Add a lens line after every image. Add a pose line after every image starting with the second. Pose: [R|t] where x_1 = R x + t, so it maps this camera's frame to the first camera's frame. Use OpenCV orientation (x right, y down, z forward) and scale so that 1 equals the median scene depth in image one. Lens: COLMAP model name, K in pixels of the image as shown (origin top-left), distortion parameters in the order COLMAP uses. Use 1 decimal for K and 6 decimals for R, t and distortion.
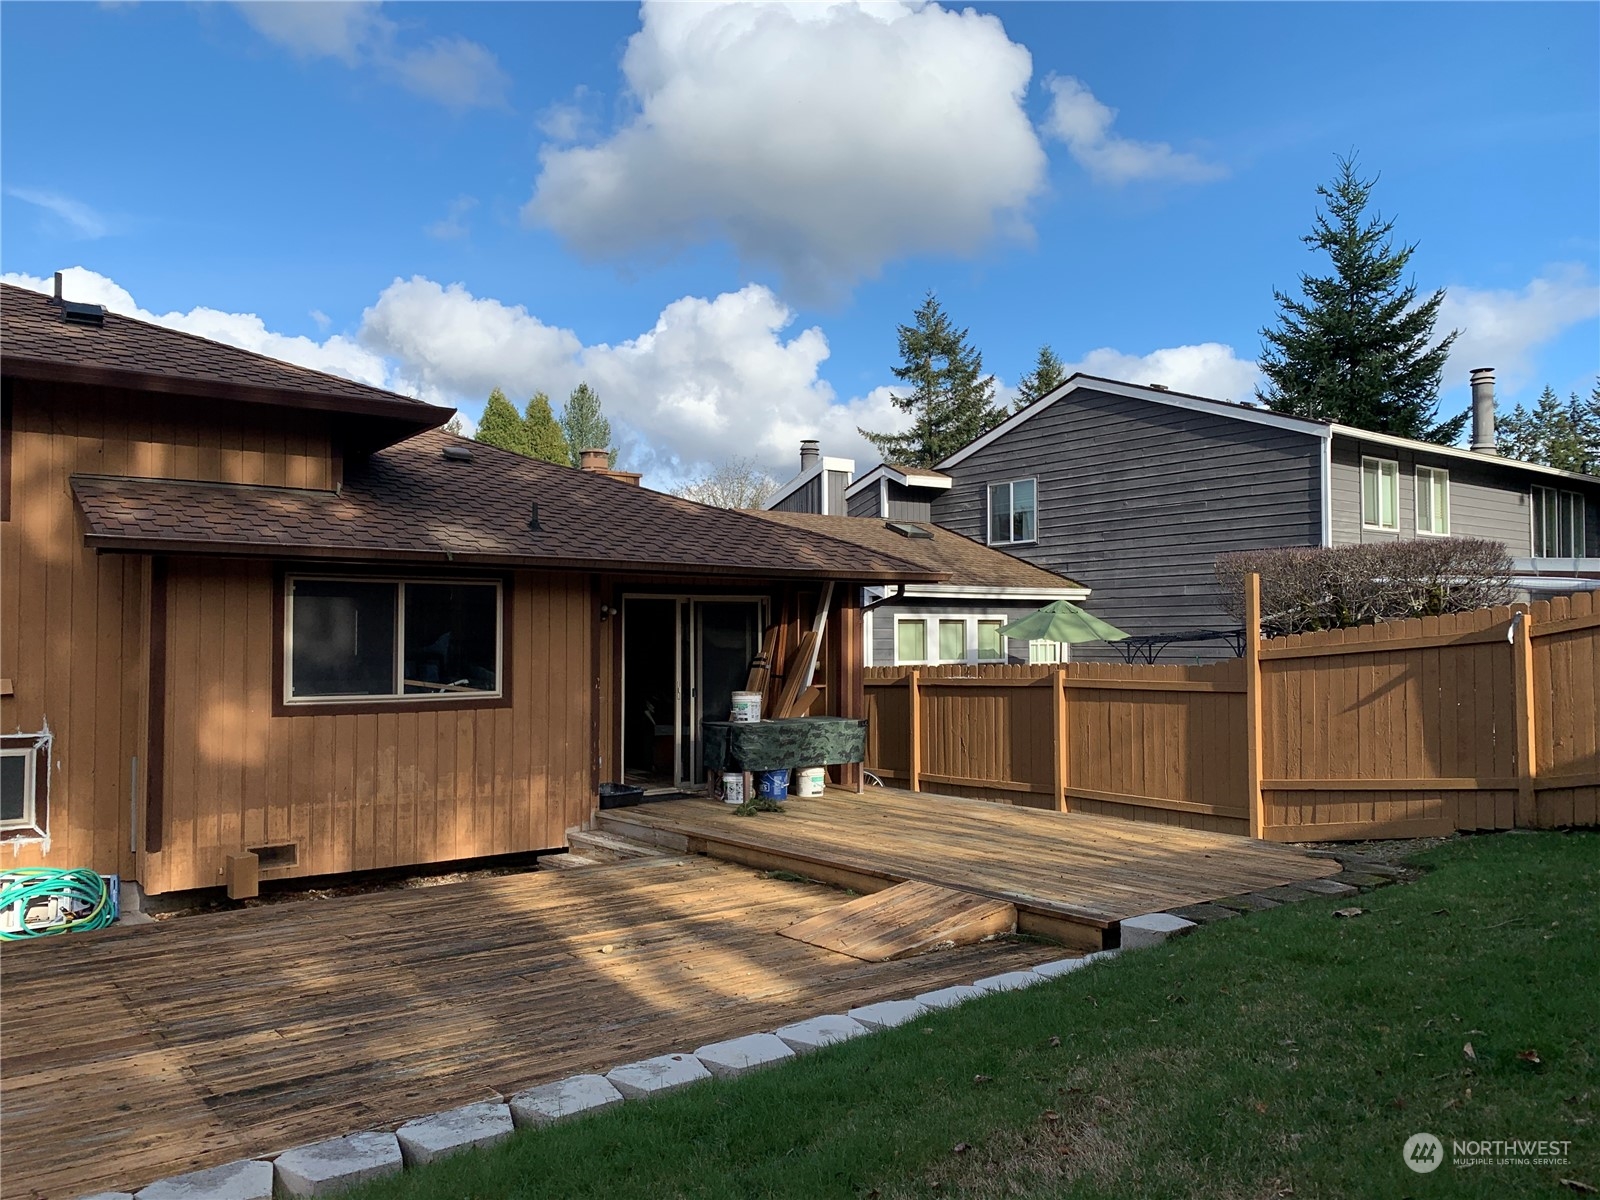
lens RADIAL K [[1228.1, 0, 800.0], [0, 1228.1, 600.0], [0, 0, 1]] dist [0.020002, -0.005888]
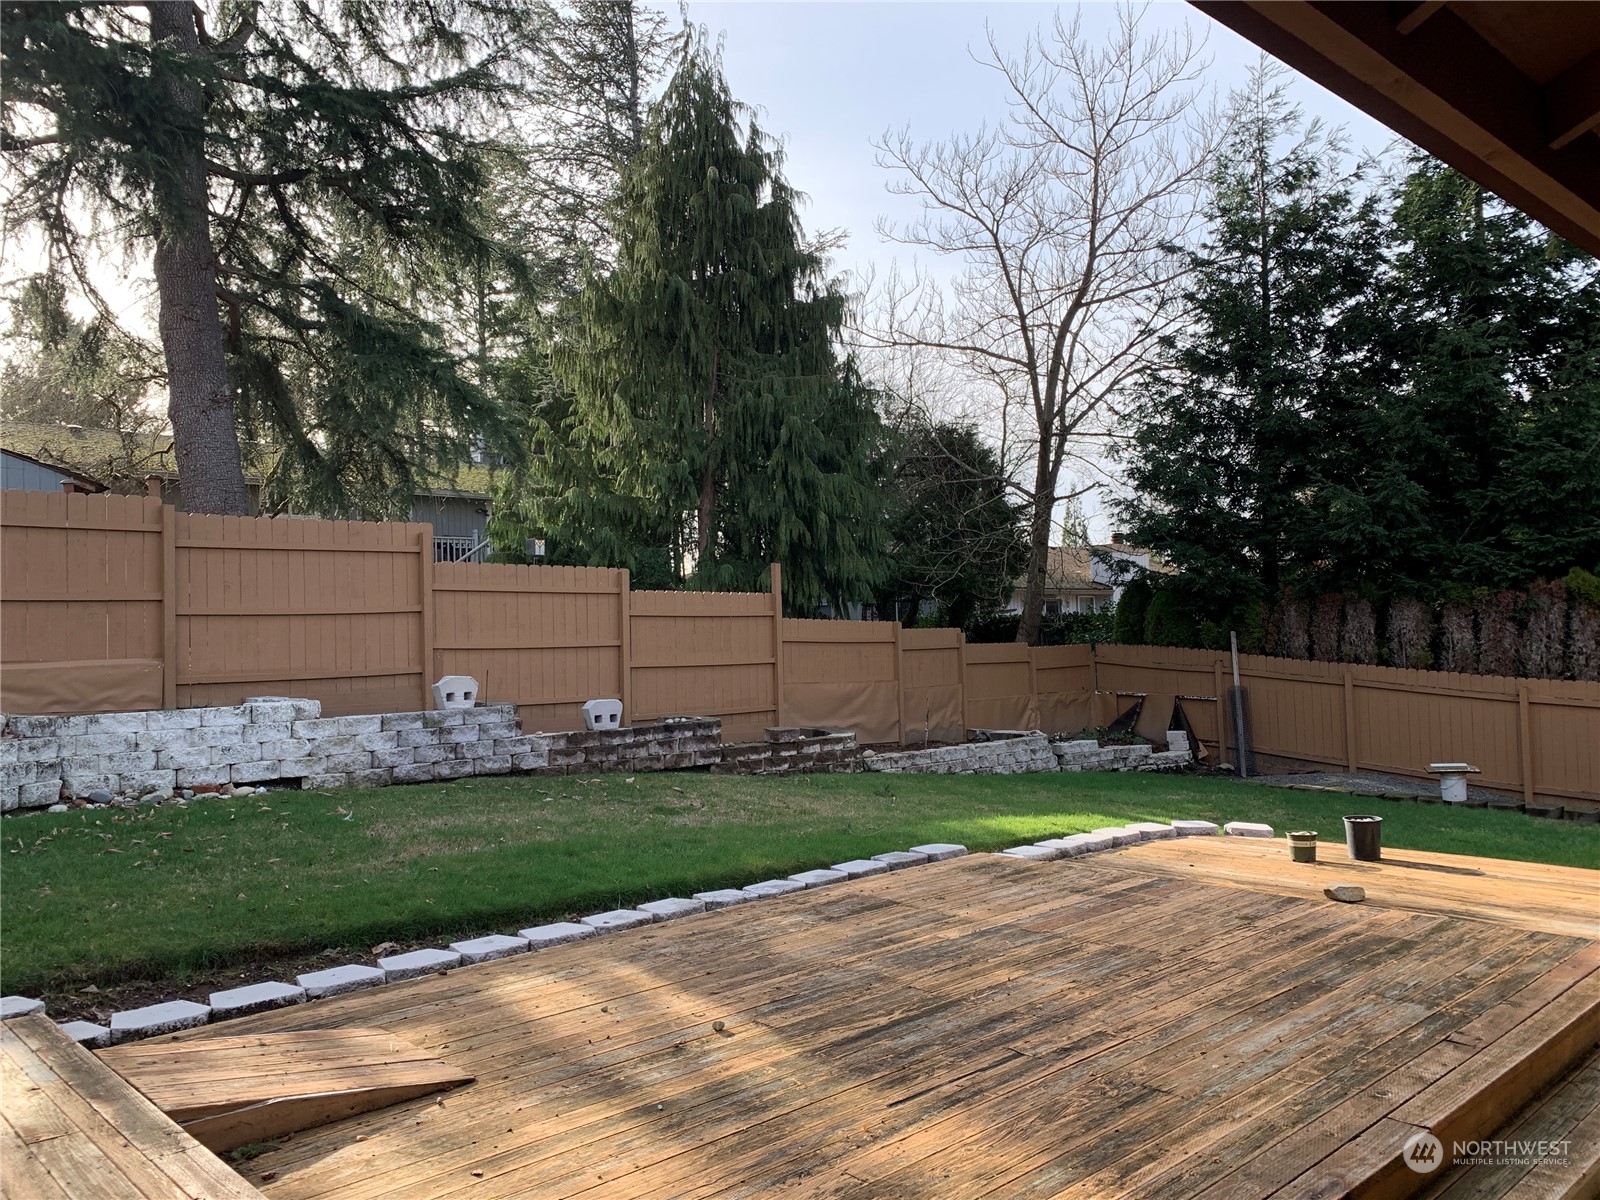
lens RADIAL K [[1228.1, 0, 800.0], [0, 1228.1, 600.0], [0, 0, 1]] dist [0.020002, -0.005888]
pose [[-0.994710, 0.027837, -0.098877, -0.096386], [0.034500, 0.997202, -0.066323, 0.052699], [0.096754, -0.069383, -0.992887, 1.231734]]
